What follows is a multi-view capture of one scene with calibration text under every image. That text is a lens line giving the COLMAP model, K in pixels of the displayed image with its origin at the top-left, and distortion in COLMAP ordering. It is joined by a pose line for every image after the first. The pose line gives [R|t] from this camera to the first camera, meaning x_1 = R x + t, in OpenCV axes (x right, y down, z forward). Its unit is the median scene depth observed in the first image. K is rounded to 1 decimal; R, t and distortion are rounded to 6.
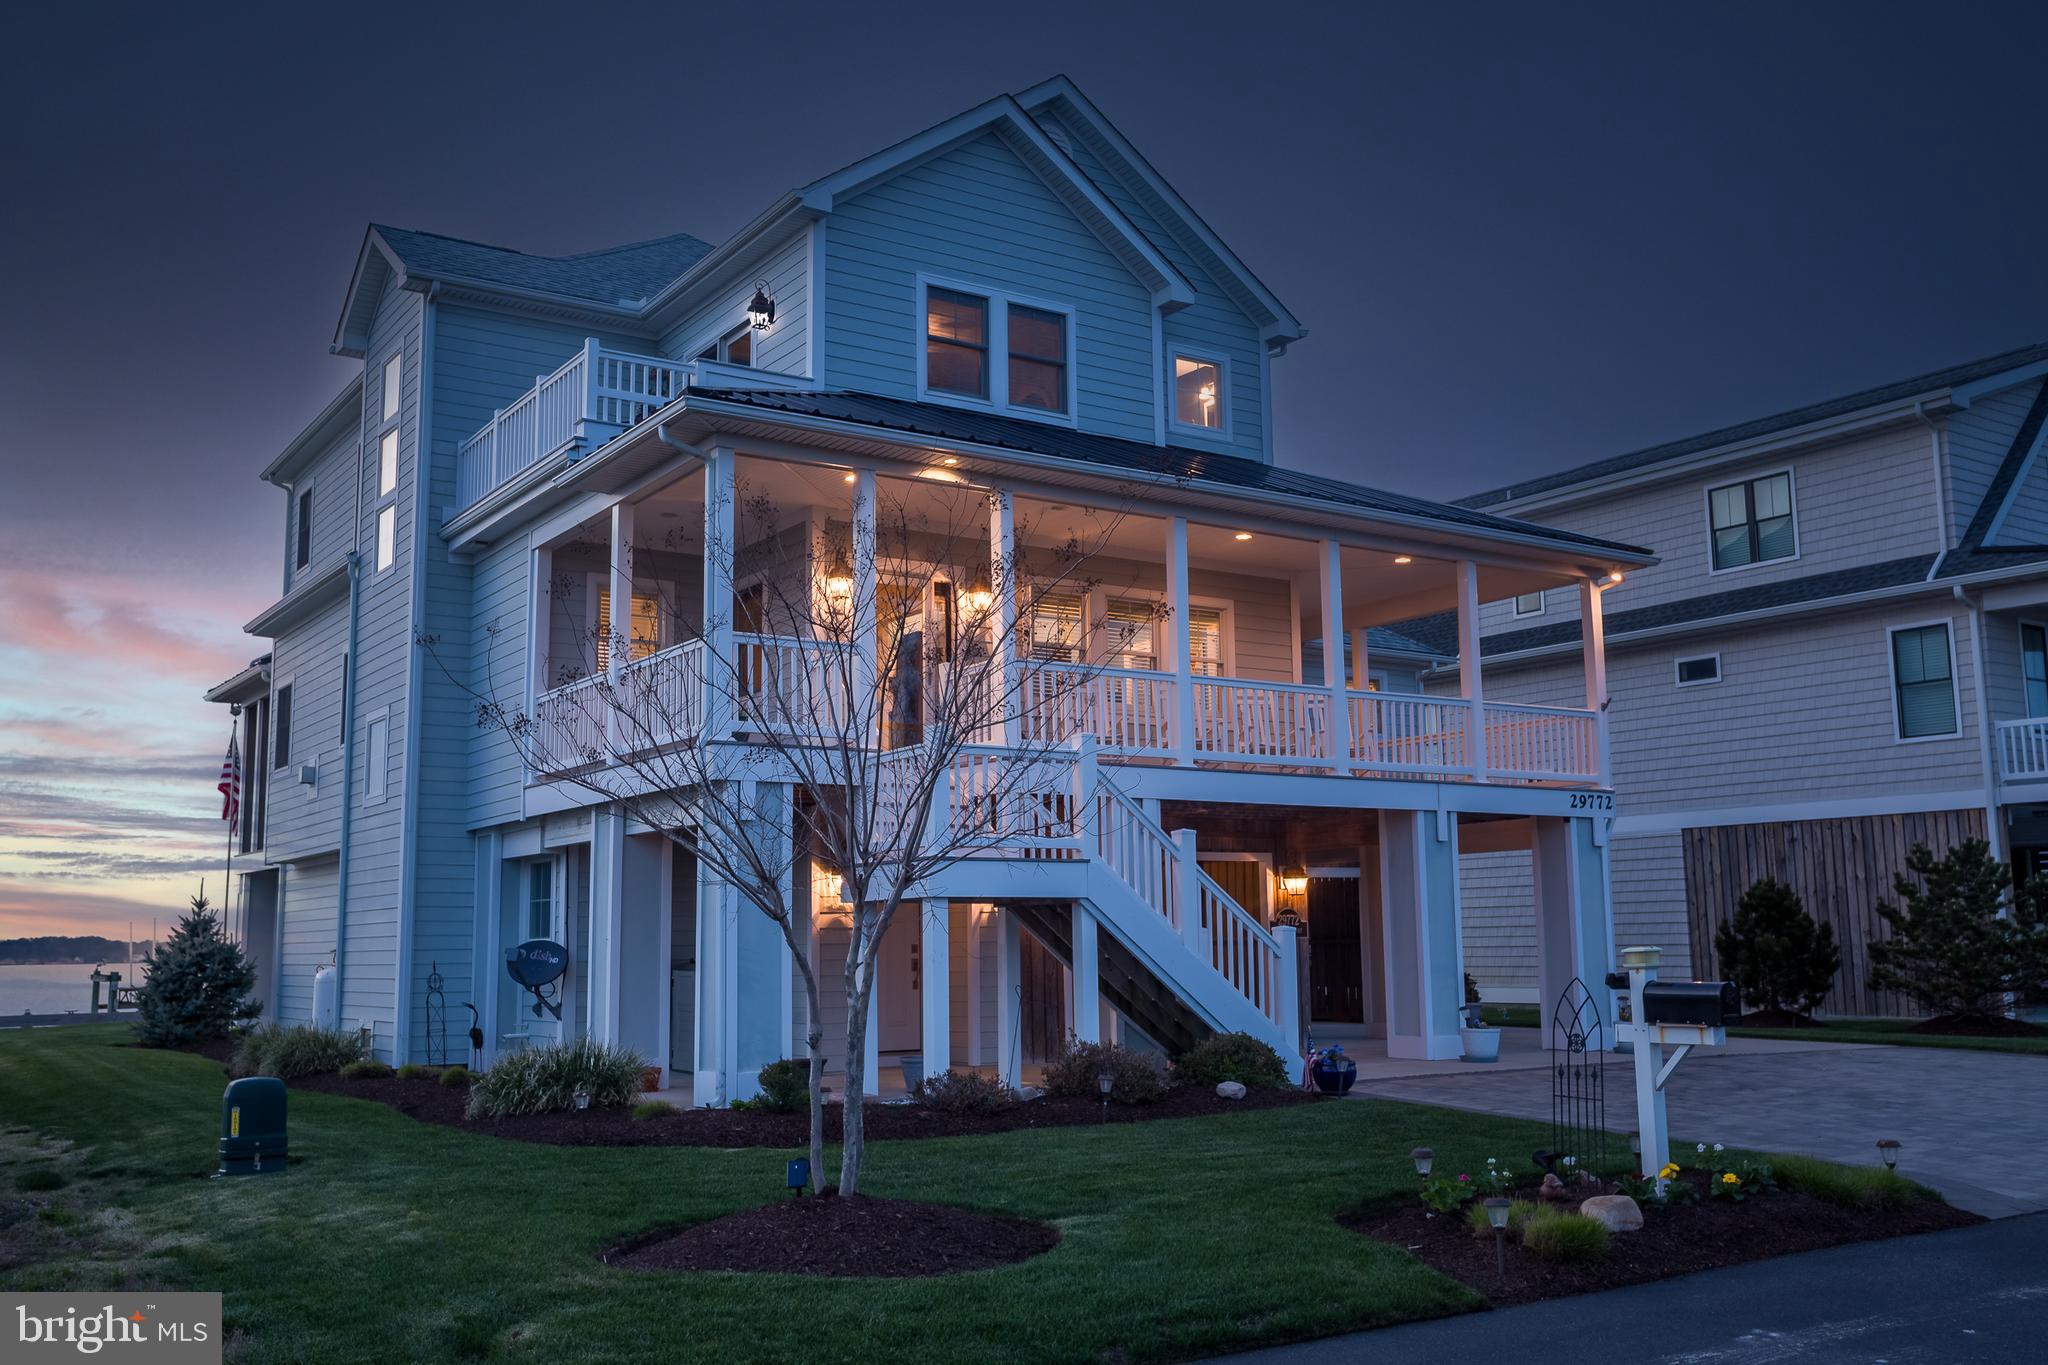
lens RADIAL K [[1842.2, 0, 1024.7], [0, 1842.2, 688.2], [0, 0, 1]] dist [0.037637, -0.004103]
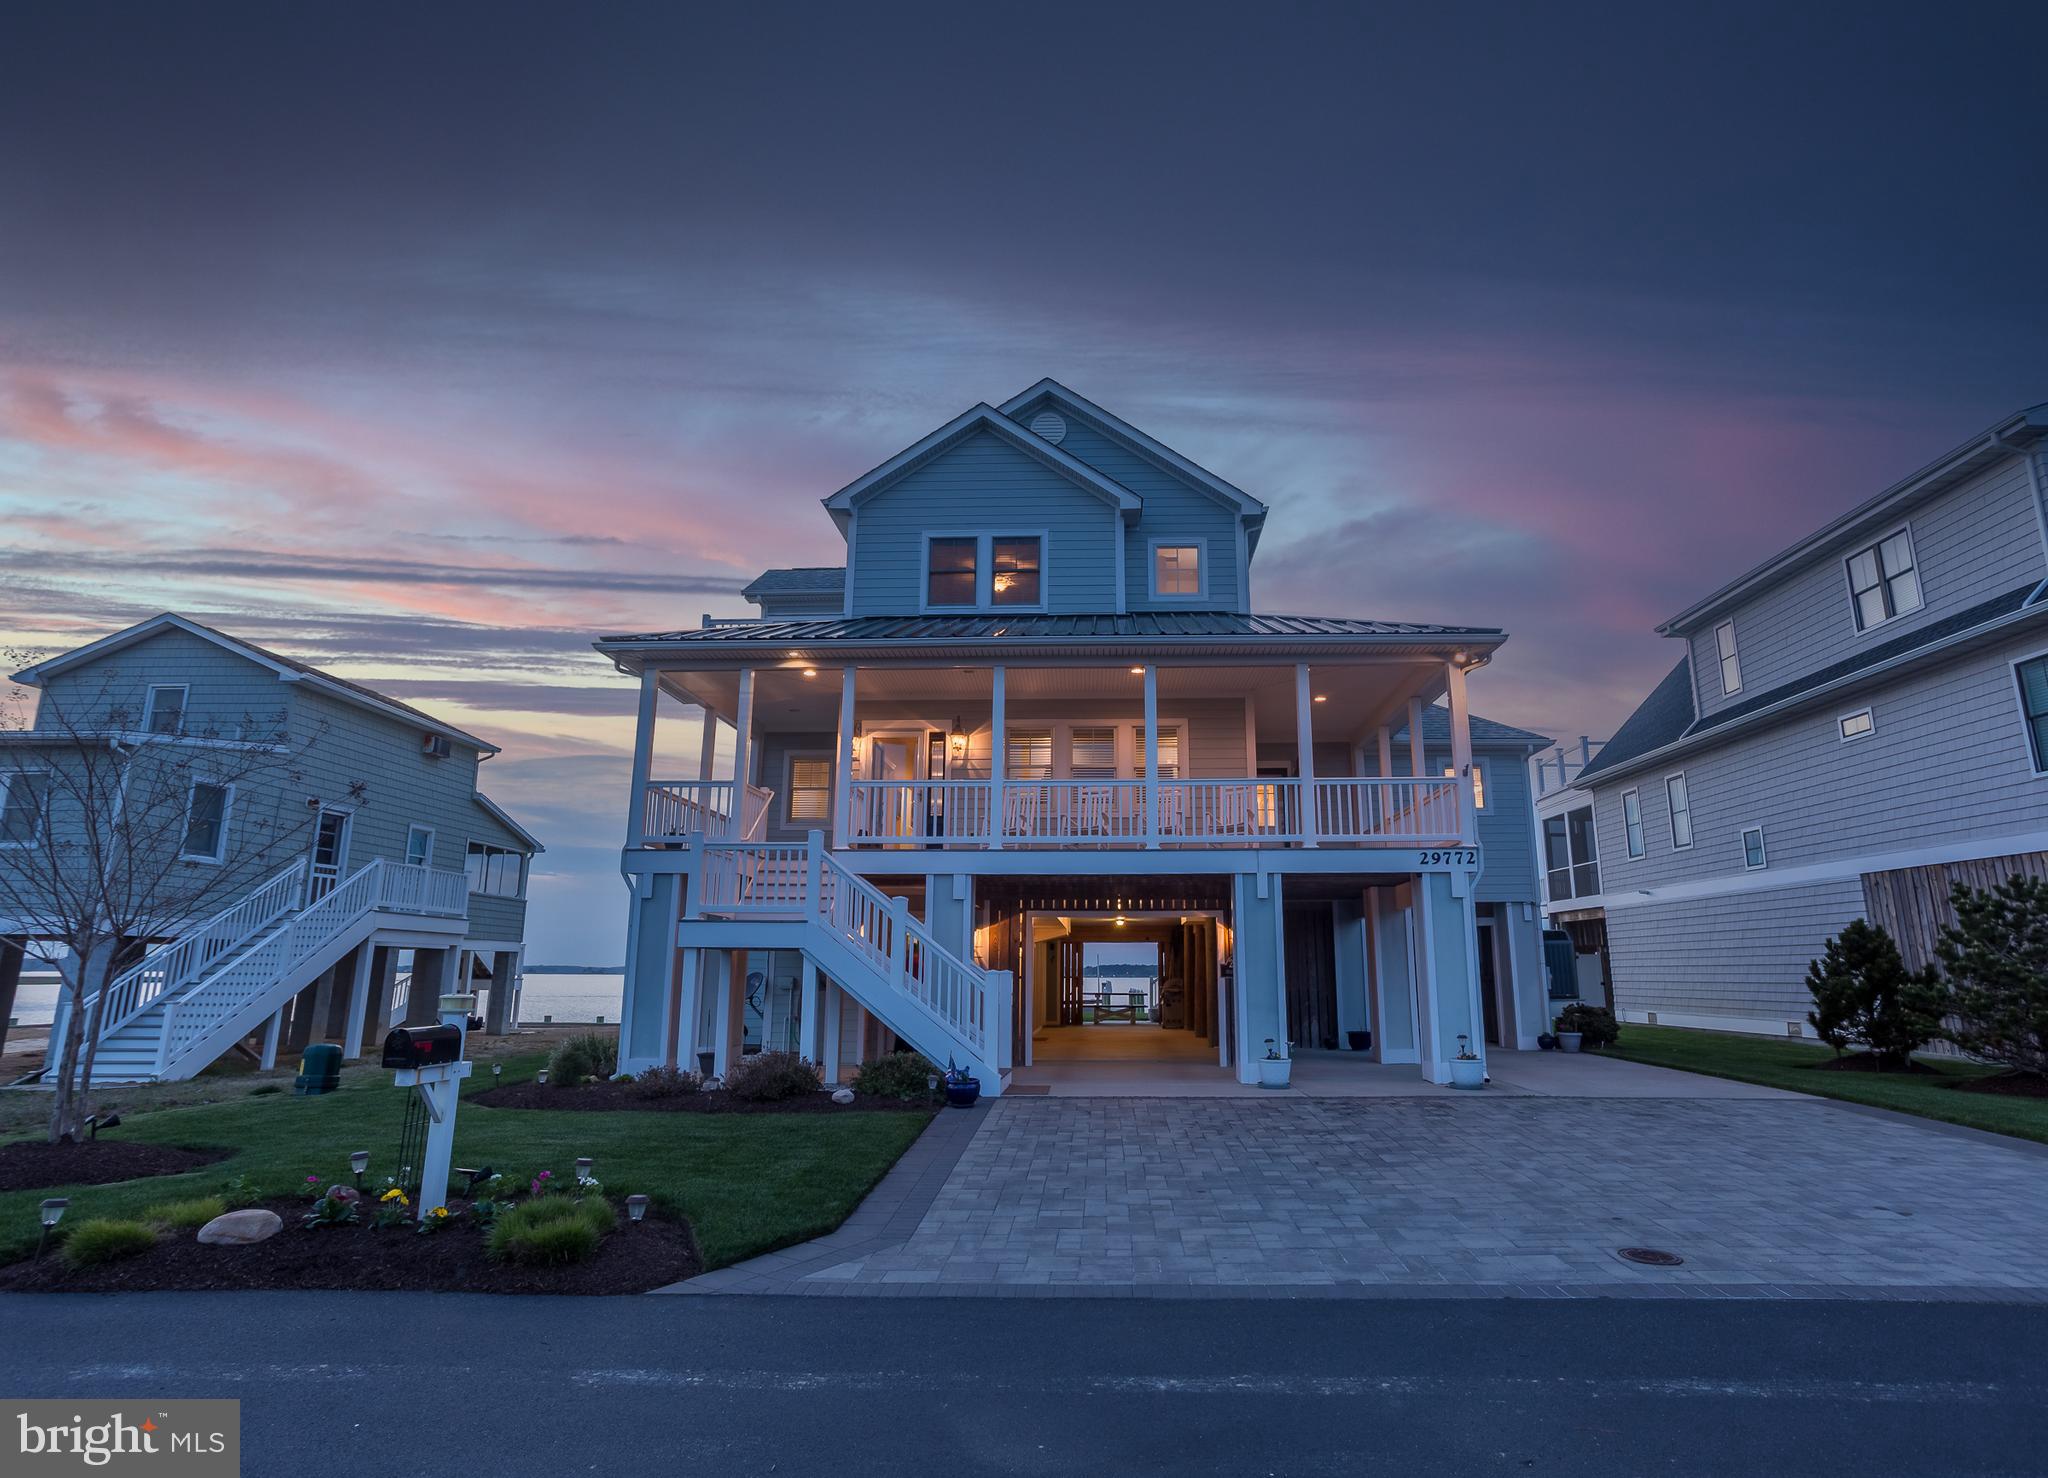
lens RADIAL K [[1069.3, 0, 1029.2], [0, 1069.3, 753.3], [0, 0, 1]] dist [-0.012034, 0.003041]
pose [[0.809346, -0.102365, -0.578342, 0.378223], [0.070097, 0.994492, -0.077927, 0.023892], [0.583134, 0.022530, 0.812064, 0.250390]]
